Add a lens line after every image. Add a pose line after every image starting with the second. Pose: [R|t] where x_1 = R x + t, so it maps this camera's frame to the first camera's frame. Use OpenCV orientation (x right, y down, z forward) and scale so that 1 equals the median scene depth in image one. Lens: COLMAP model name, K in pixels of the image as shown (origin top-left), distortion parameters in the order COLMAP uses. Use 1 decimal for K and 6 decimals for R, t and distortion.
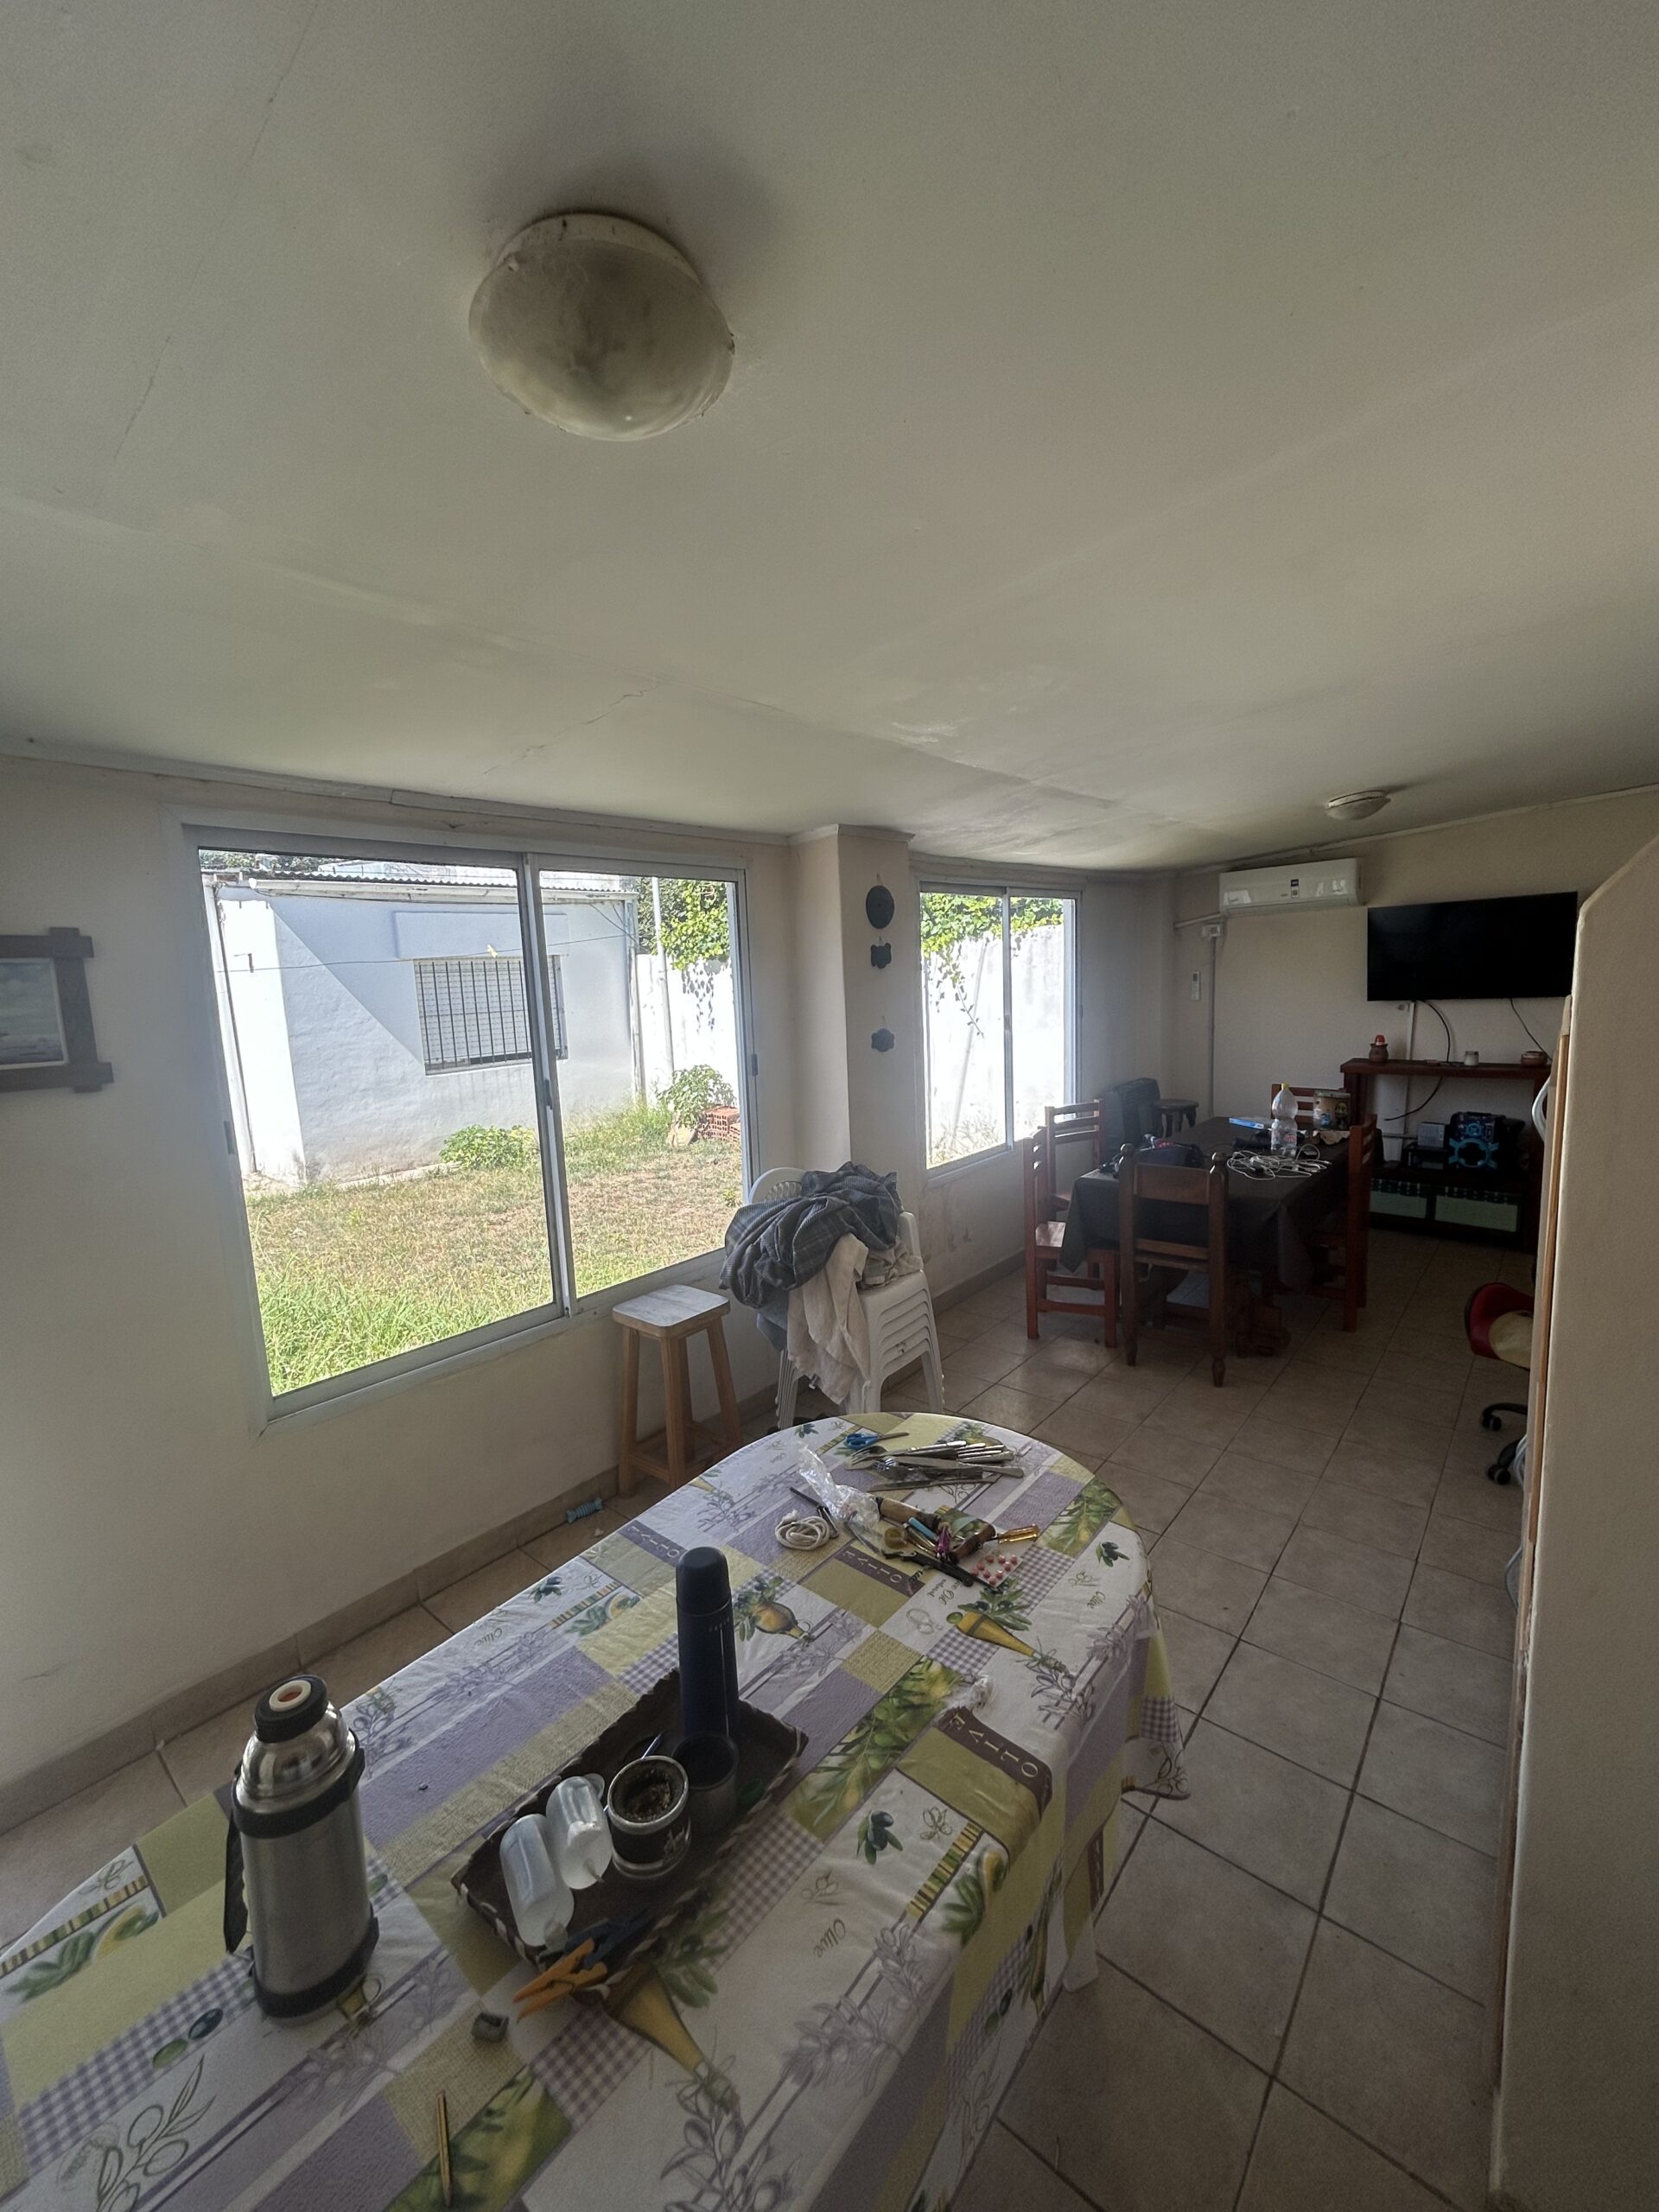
lens RADIAL K [[892.3, 0, 824.9], [0, 892.3, 1099.5], [0, 0, 1]] dist [-0.001596, 0.000744]
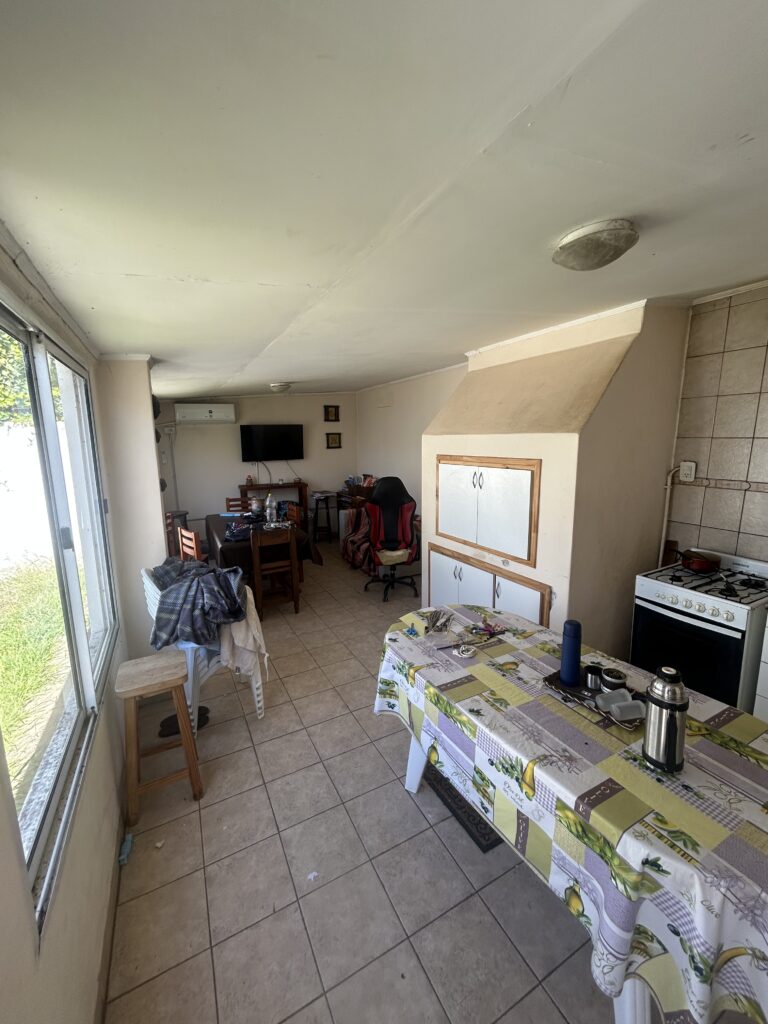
lens RADIAL K [[413.1, 0, 382.1], [0, 413.1, 510.8], [0, 0, 1]] dist [-0.001596, 0.000744]
pose [[0.374194, -0.122298, 0.919251, -0.677082], [0.125108, 0.988861, 0.080632, -0.037441], [-0.918873, 0.084834, 0.385326, 0.402042]]
